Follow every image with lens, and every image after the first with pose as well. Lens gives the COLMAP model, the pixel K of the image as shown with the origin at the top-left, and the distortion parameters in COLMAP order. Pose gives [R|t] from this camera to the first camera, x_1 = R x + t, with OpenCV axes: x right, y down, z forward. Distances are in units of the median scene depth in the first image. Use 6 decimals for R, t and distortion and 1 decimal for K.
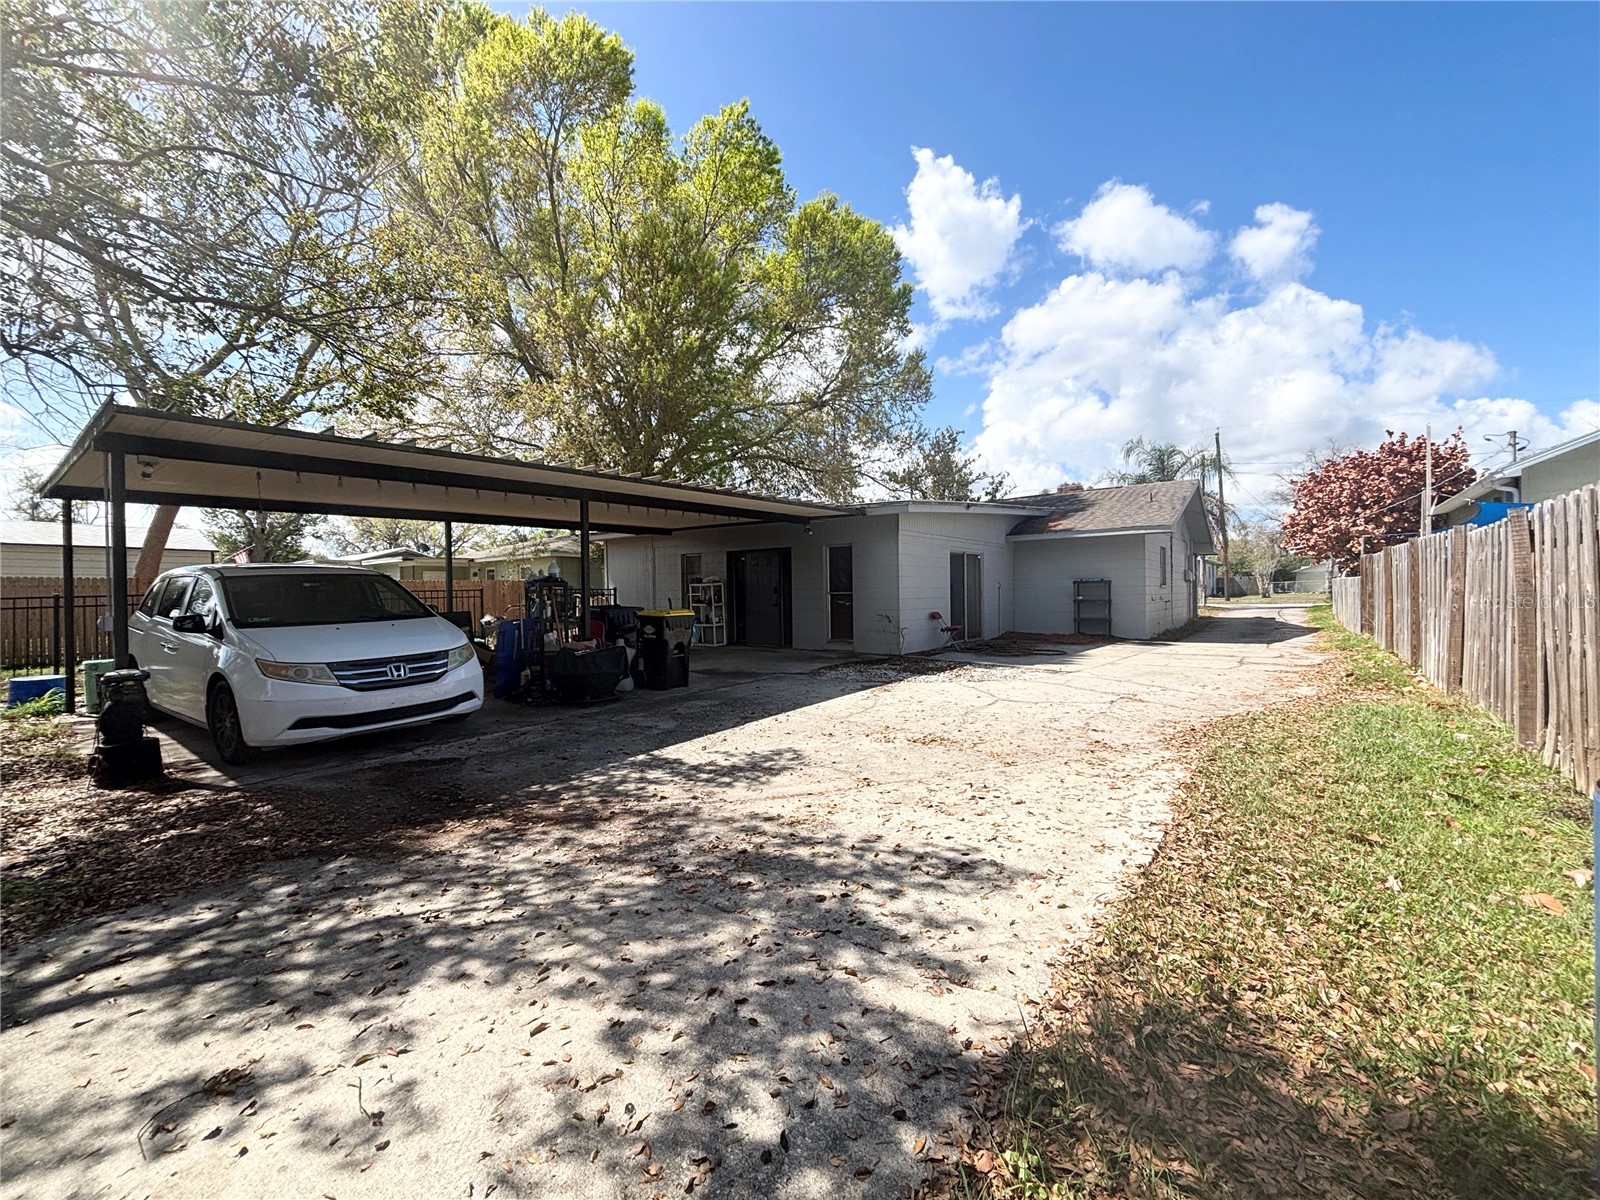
lens RADIAL K [[644.8, 0, 801.1], [0, 644.8, 600.3], [0, 0, 1]] dist [-0.000006, -0.000040]
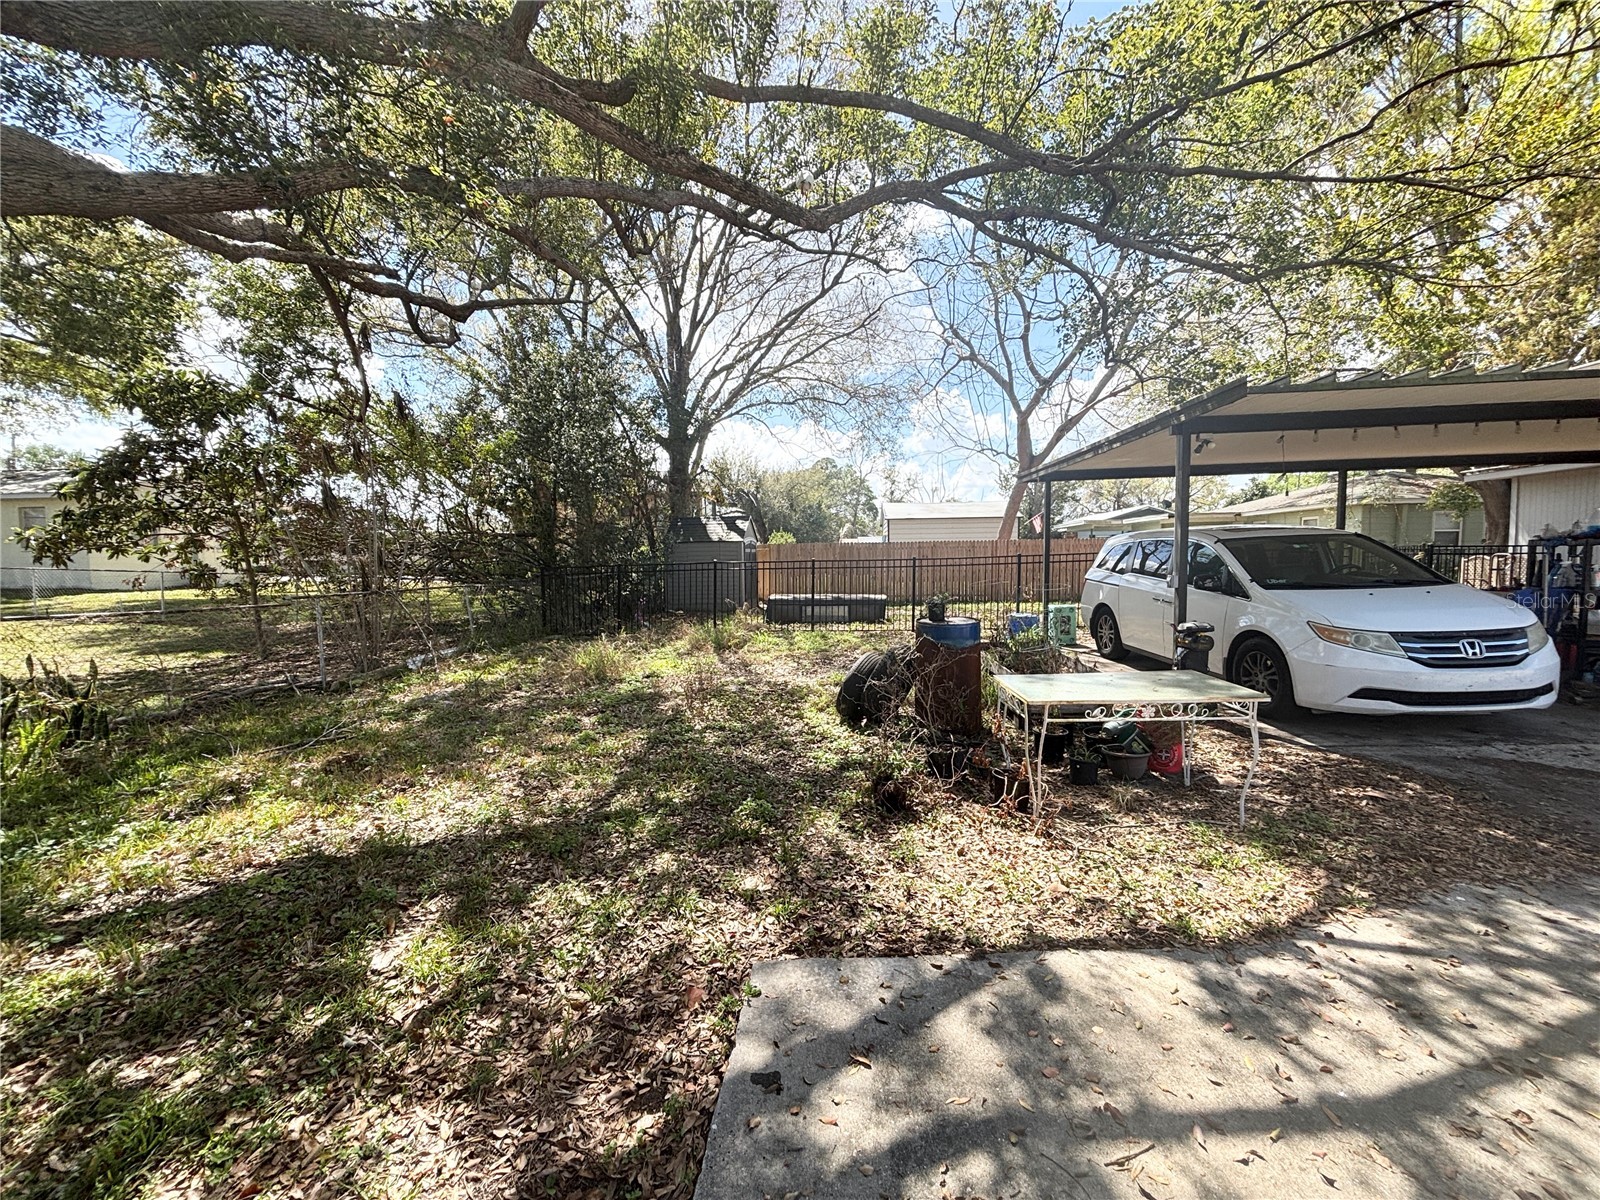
lens RADIAL K [[644.8, 0, 801.2], [0, 644.8, 601.6], [0, 0, 1]] dist [-0.000006, -0.000040]
pose [[0.543190, 0.065663, -0.837038, -0.419176], [-0.007250, 0.997267, 0.073528, -0.007227], [0.839578, -0.033871, 0.542182, -0.201082]]
